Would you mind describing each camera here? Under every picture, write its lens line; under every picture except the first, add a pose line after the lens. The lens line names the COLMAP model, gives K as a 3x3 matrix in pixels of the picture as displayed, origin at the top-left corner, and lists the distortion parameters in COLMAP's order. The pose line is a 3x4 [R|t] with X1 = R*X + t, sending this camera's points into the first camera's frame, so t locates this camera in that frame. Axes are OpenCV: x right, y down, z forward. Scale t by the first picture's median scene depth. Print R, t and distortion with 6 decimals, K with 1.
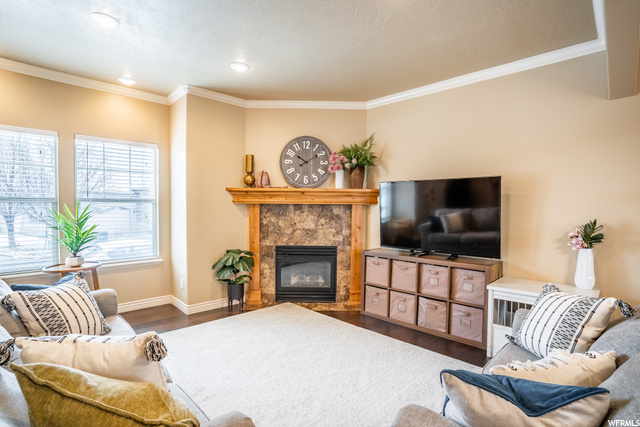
lens RADIAL K [[332.8, 0, 321.1], [0, 332.8, 216.0], [0, 0, 1]] dist [-0.032795, -0.000123]
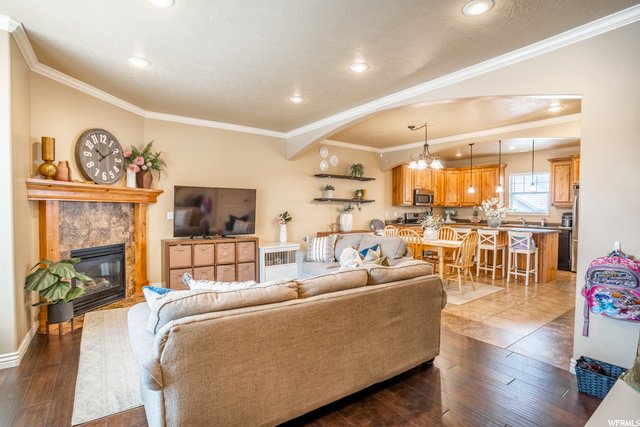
lens RADIAL K [[313.3, 0, 324.5], [0, 313.3, 214.9], [0, 0, 1]] dist [-0.028595, 0.000296]
pose [[0.151029, -0.027941, 0.988134, -0.808175], [0.019507, 0.999490, 0.025281, -0.008628], [-0.988337, 0.015457, 0.151497, 0.246362]]
